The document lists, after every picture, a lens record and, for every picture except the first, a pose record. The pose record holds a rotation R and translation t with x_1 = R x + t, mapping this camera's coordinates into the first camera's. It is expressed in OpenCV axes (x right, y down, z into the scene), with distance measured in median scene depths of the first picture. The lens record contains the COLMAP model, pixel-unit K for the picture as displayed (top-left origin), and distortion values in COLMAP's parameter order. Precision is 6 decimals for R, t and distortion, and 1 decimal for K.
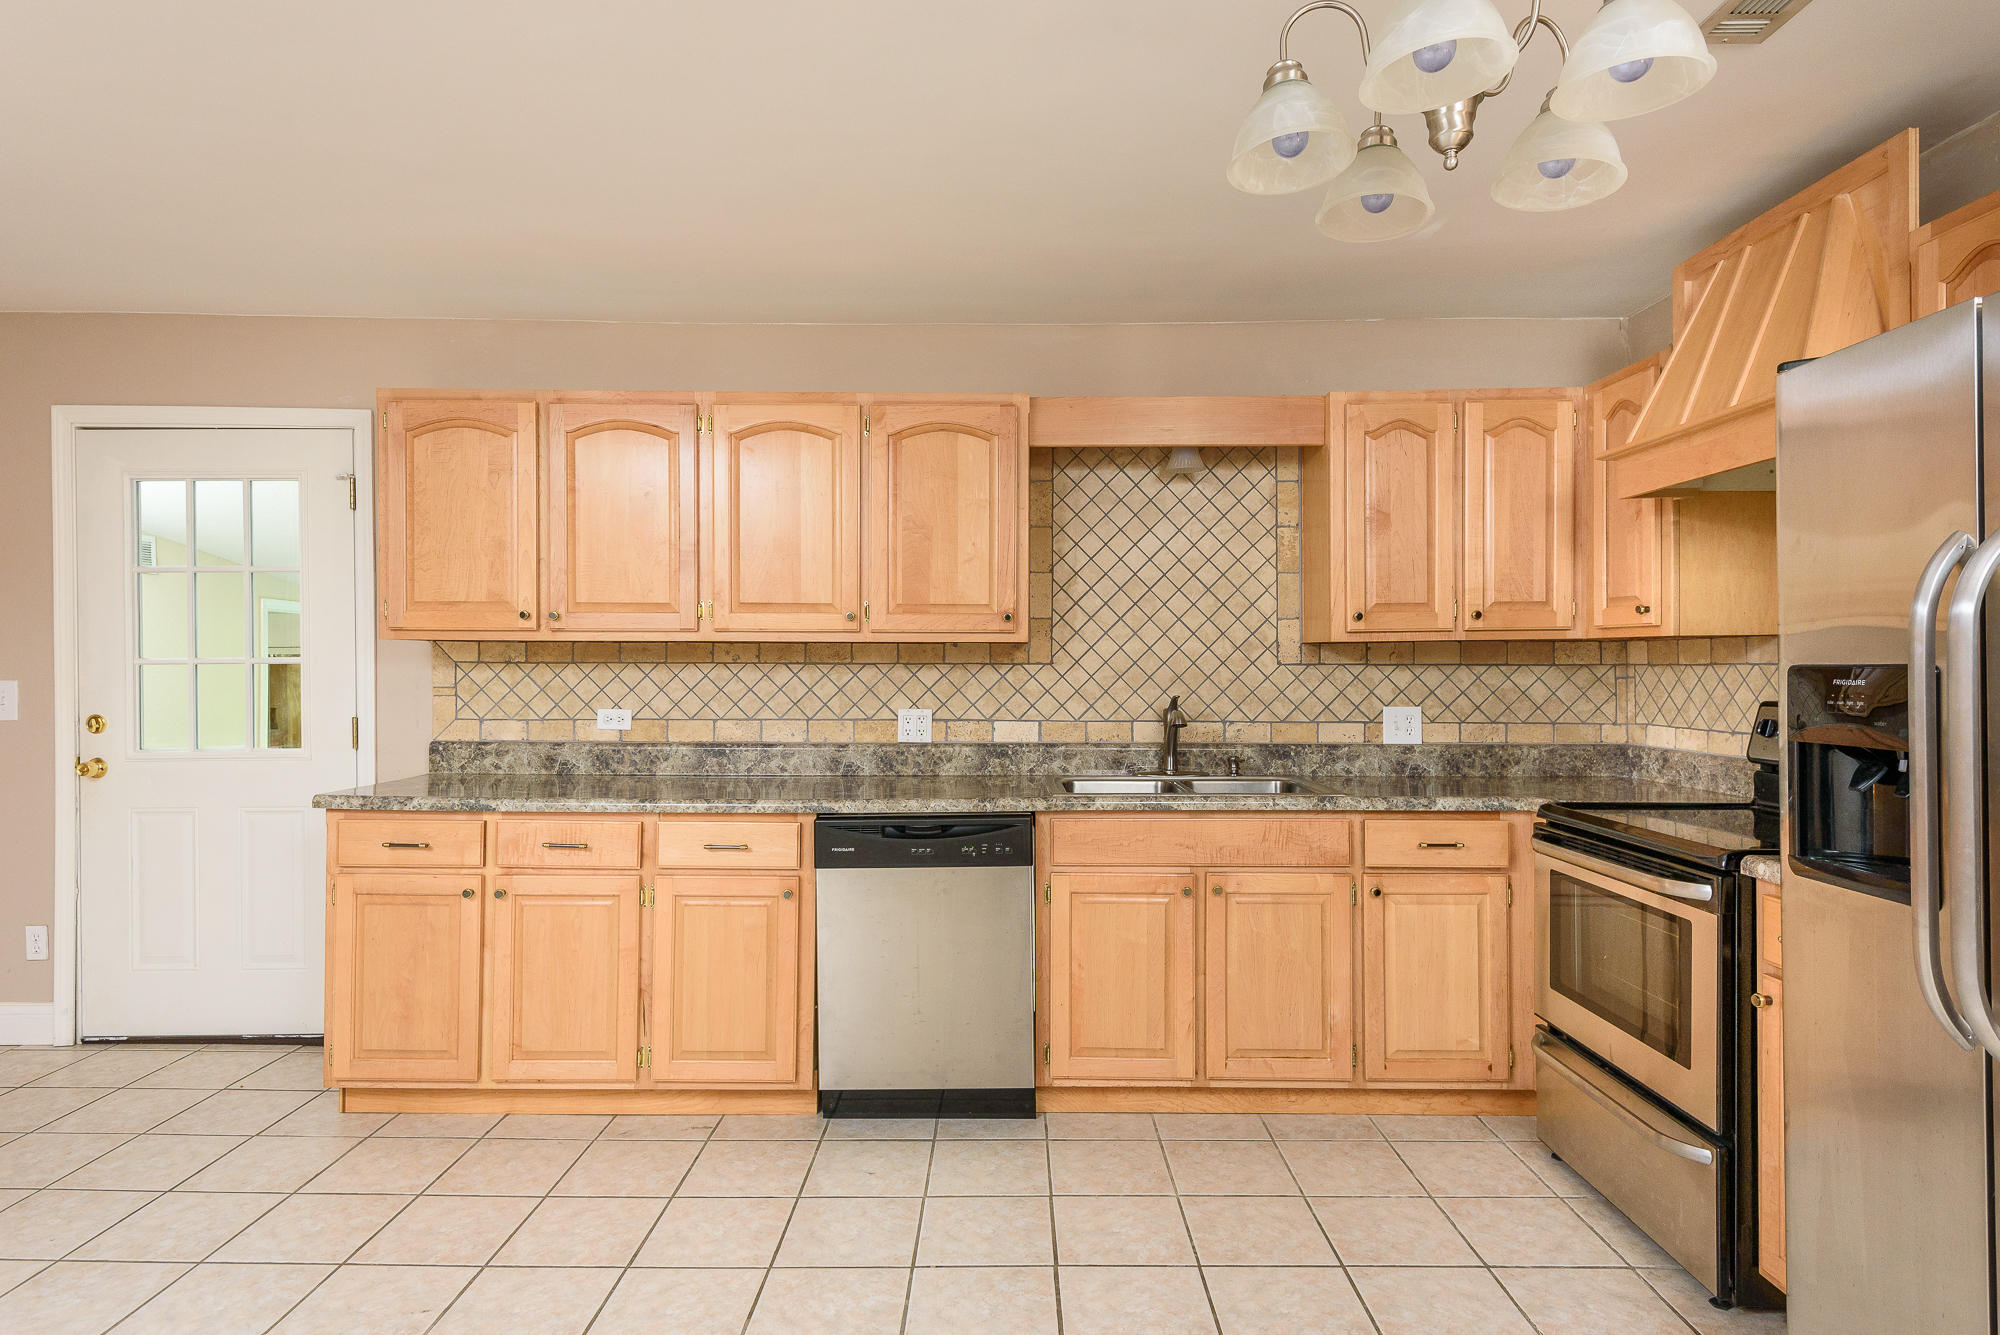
lens RADIAL K [[1101.7, 0, 998.7], [0, 1101.7, 666.4], [0, 0, 1]] dist [0.044083, -0.001576]
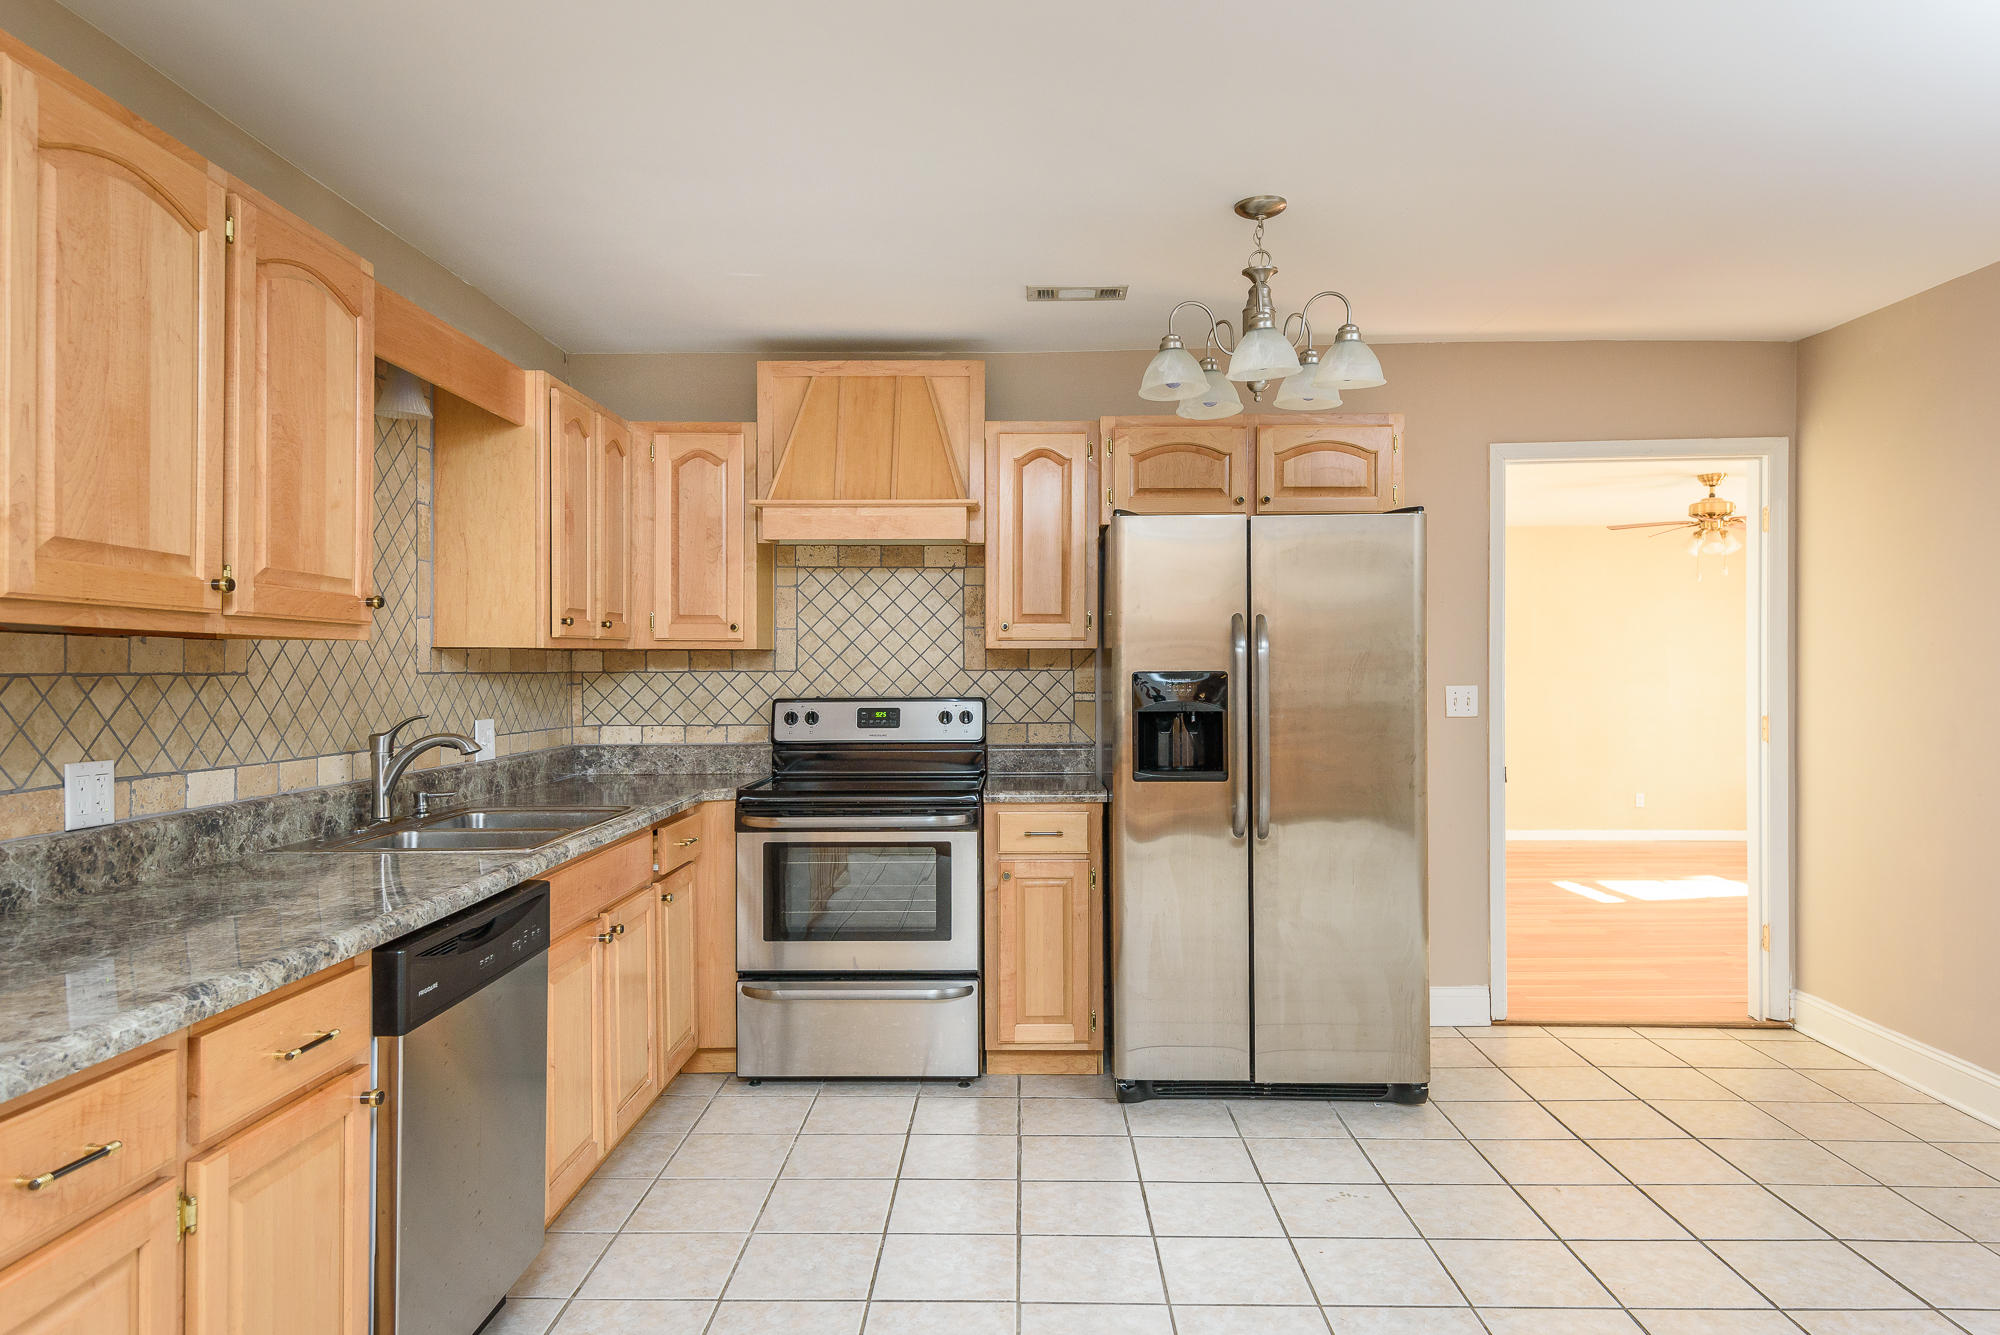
lens RADIAL K [[1287.7, 0, 1003.5], [0, 1287.7, 669.8], [0, 0, 1]] dist [0.023311, -0.007895]
pose [[0.006073, -0.001312, 0.999981, -0.689792], [0.005654, 0.999983, 0.001277, -0.003148], [-0.999966, 0.005646, 0.006080, 0.570751]]
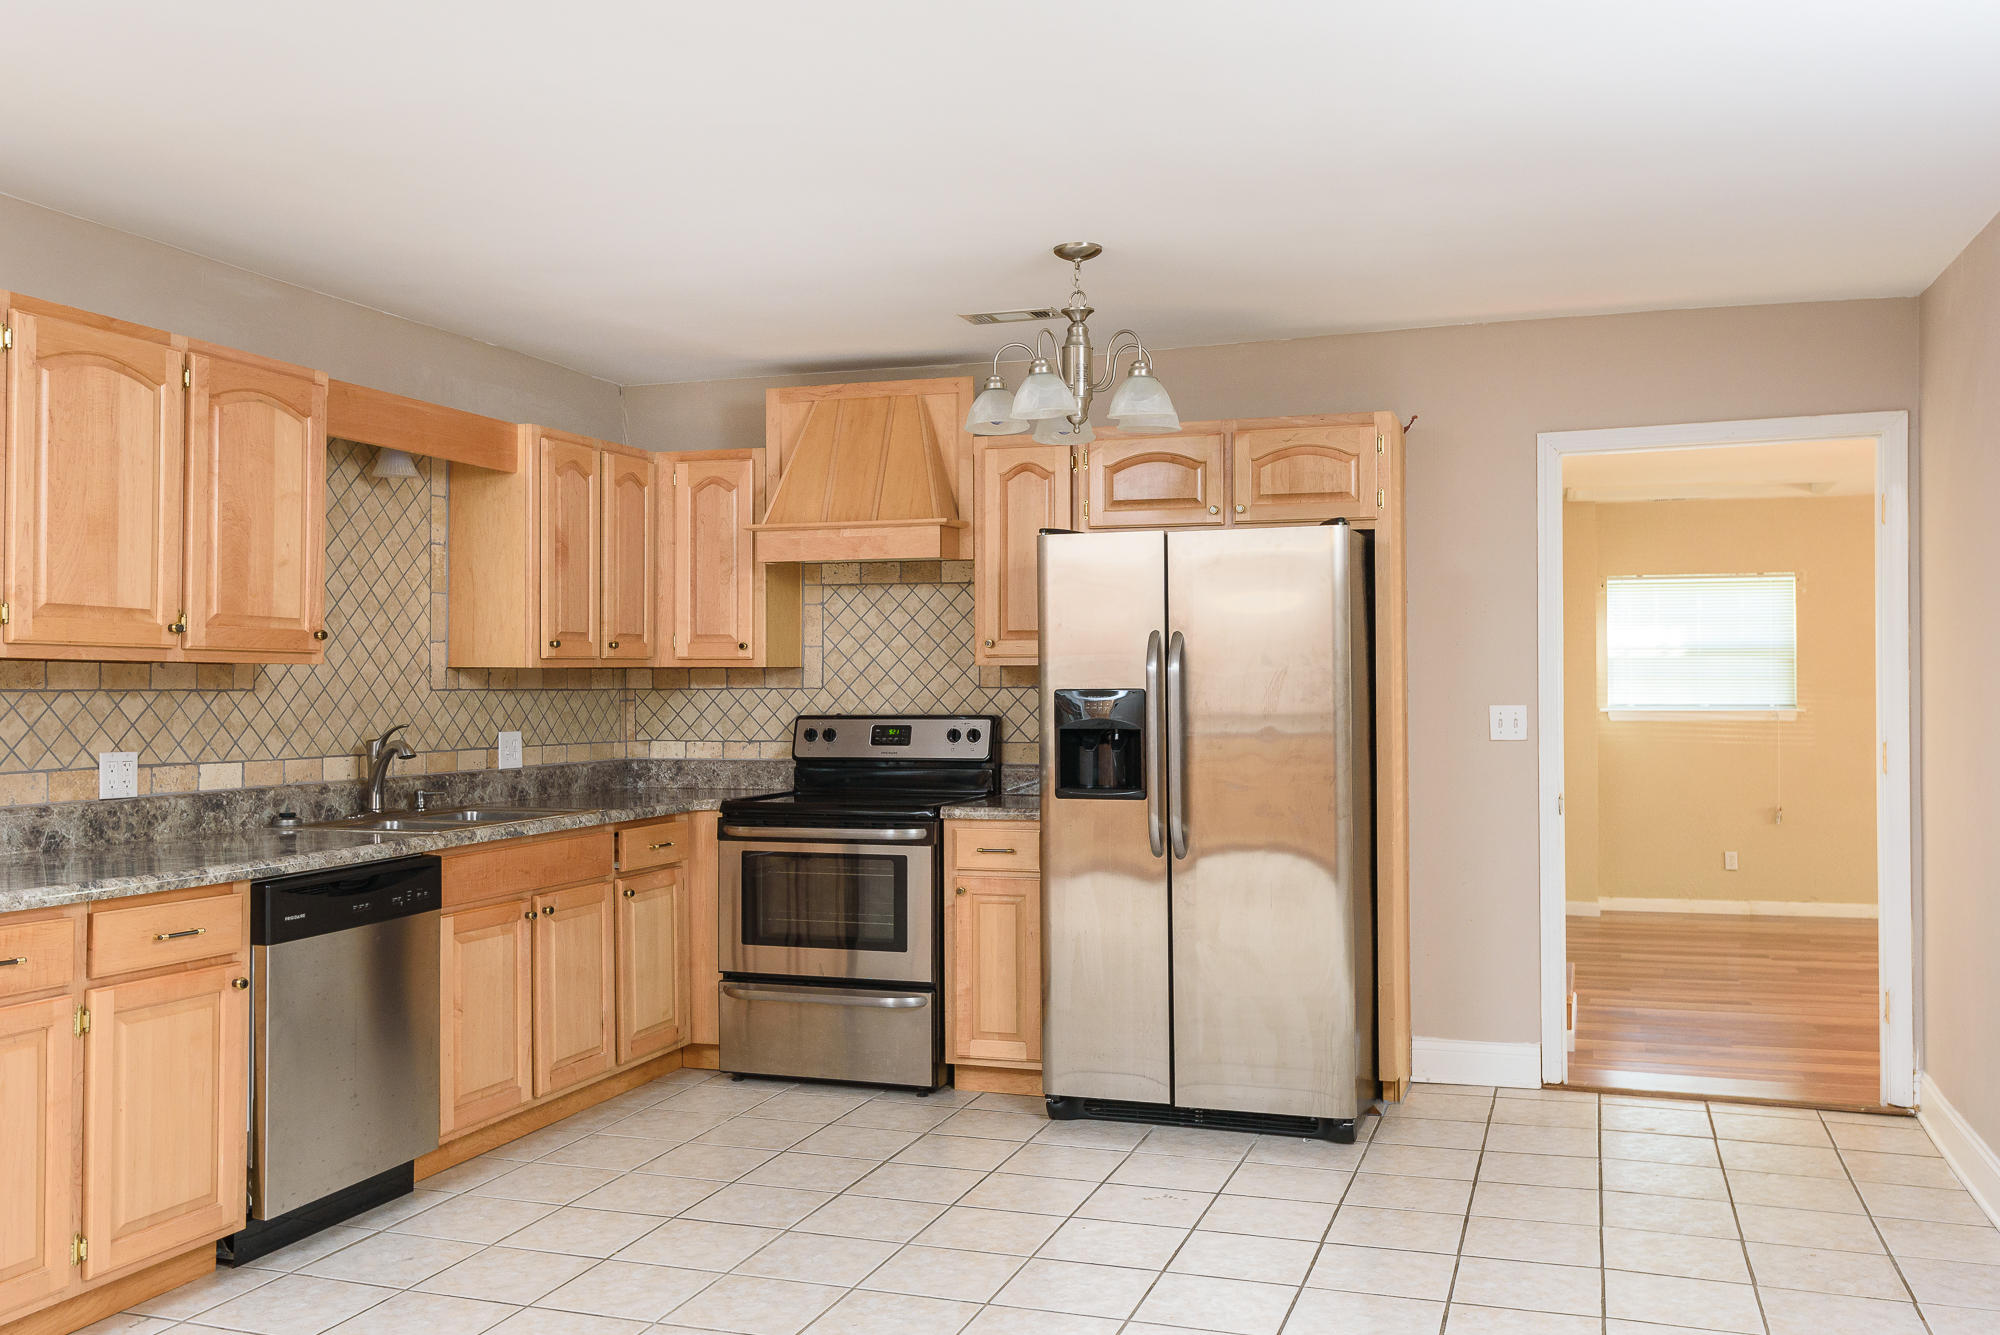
lens RADIAL K [[1746.5, 0, 1003.3], [0, 1746.5, 668.9], [0, 0, 1]] dist [0.001530, 0.033961]
pose [[0.313210, 0.008331, 0.949647, -1.005797], [0.004966, 0.999933, -0.010410, -0.001772], [-0.949671, 0.007977, 0.313148, 0.076643]]
